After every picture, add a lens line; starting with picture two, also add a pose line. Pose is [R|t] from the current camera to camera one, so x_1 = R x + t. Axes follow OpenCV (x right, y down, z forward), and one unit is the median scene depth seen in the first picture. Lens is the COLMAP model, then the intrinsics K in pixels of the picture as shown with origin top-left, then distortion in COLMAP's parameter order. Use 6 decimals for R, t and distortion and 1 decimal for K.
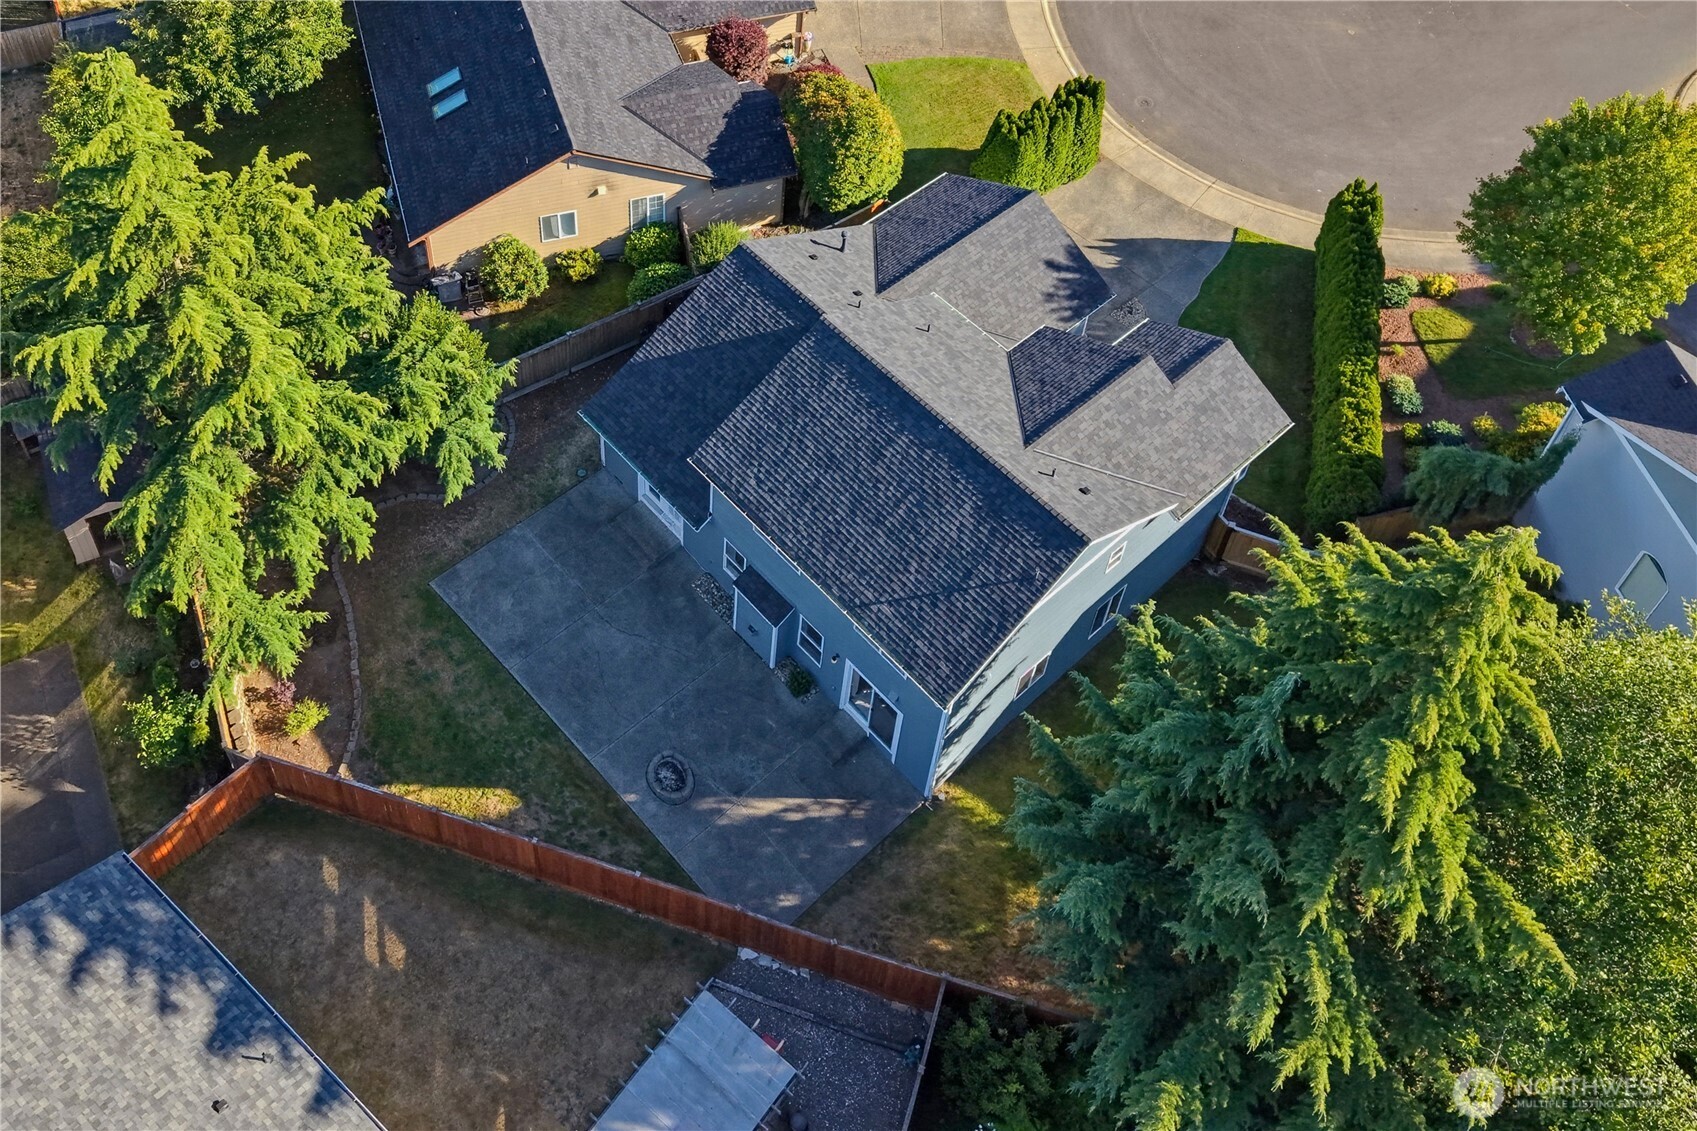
lens RADIAL K [[1139.5, 0, 811.0], [0, 1139.5, 526.4], [0, 0, 1]] dist [0.144200, -0.223049]
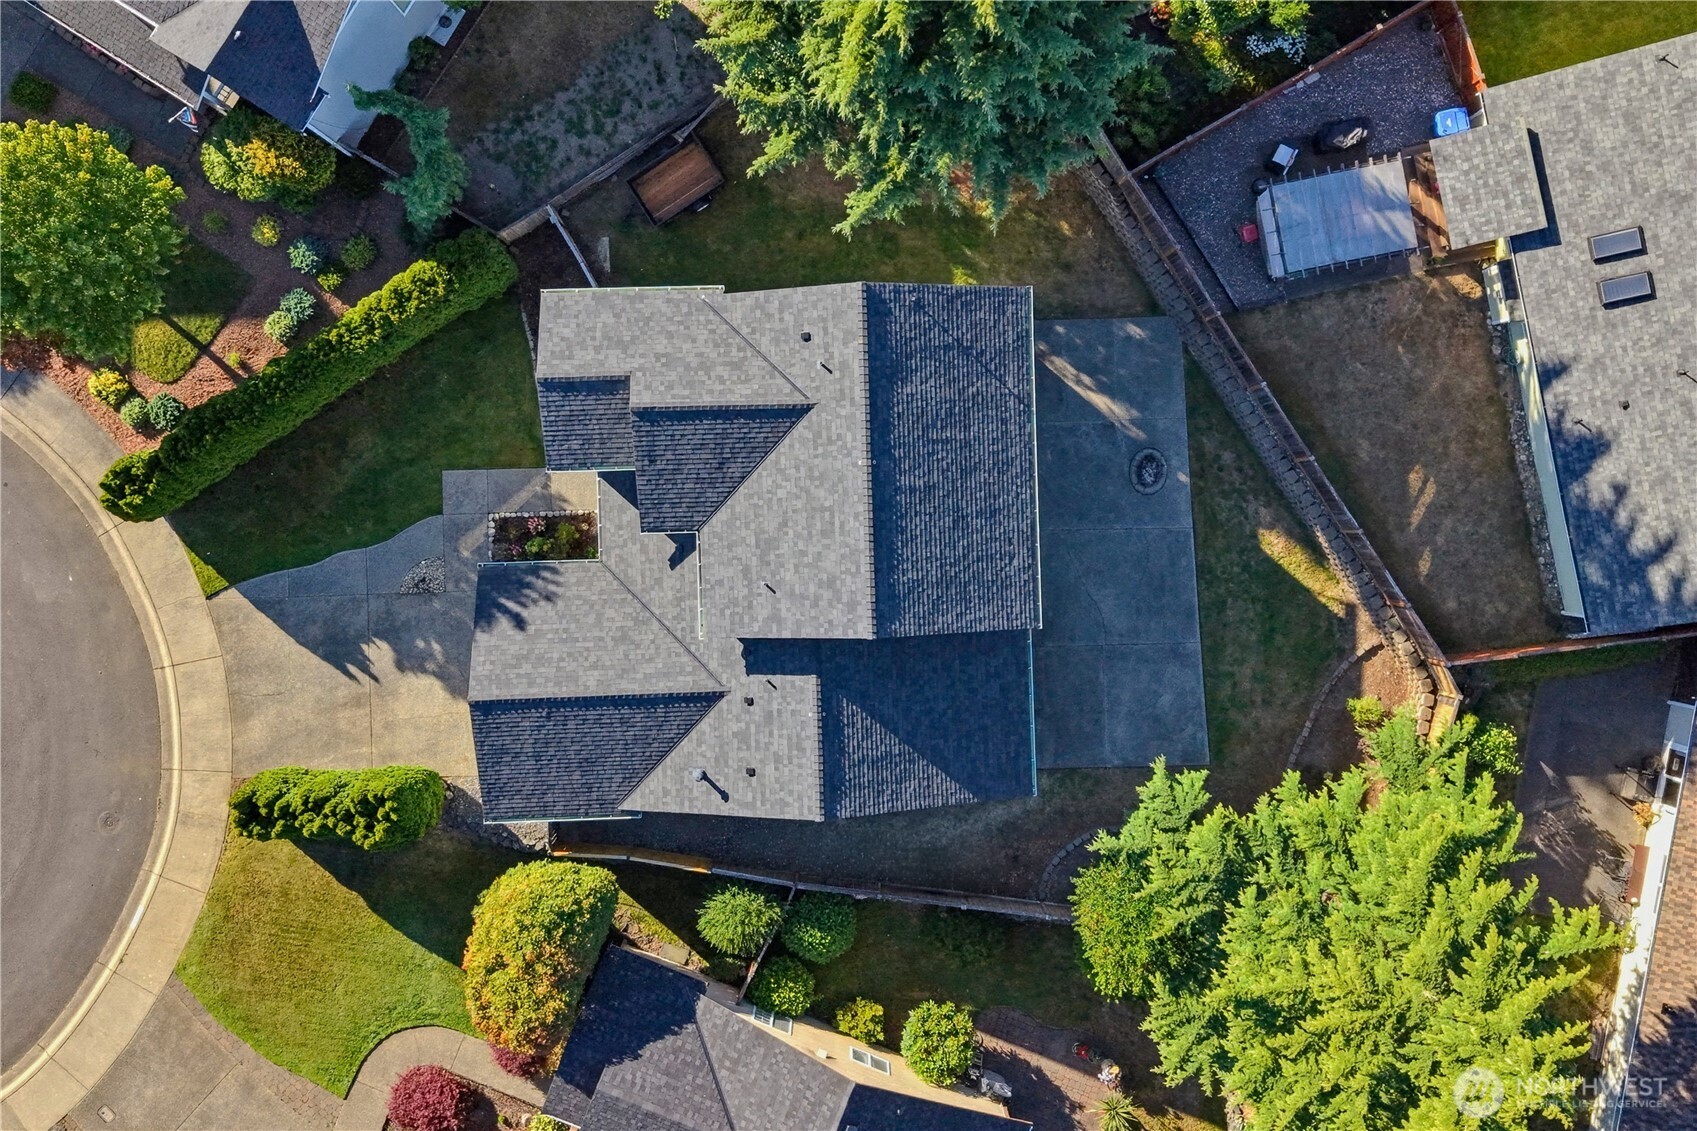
lens RADIAL K [[1139.5, 0, 811.0], [0, 1139.5, 526.4], [0, 0, 1]] dist [0.144200, -0.223049]
pose [[-0.754255, -0.656277, -0.019991, 0.118058], [0.543655, -0.641312, 0.541440, -0.608386], [-0.368155, 0.397516, 0.840502, 0.145480]]
